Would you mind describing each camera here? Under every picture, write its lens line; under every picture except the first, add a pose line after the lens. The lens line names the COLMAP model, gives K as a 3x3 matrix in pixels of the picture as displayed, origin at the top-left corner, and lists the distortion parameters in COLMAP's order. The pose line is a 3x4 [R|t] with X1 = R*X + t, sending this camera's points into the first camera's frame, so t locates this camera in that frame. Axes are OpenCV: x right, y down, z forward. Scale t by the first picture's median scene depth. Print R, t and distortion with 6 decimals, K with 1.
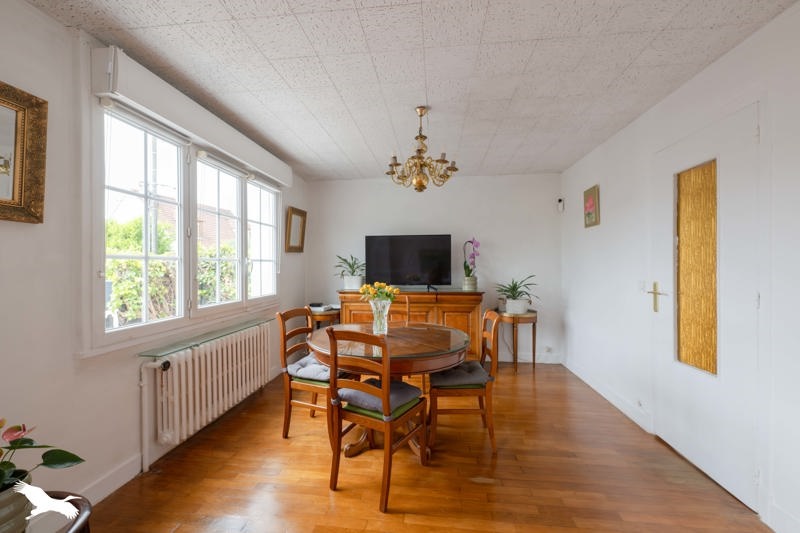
lens RADIAL K [[316.9, 0, 401.5], [0, 316.9, 264.6], [0, 0, 1]] dist [0.001104, 0.000042]
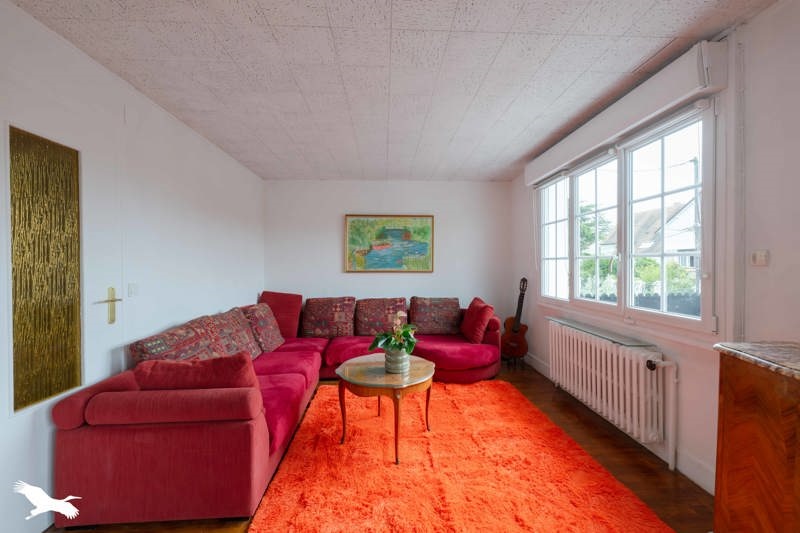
lens RADIAL K [[316.9, 0, 395.4], [0, 316.9, 265.5], [0, 0, 1]] dist [0.001104, 0.000042]
pose [[-0.990638, 0.008250, -0.136267, 0.185196], [0.006920, 0.999924, 0.010232, -0.004066], [0.136341, 0.009193, -0.990619, 1.875377]]
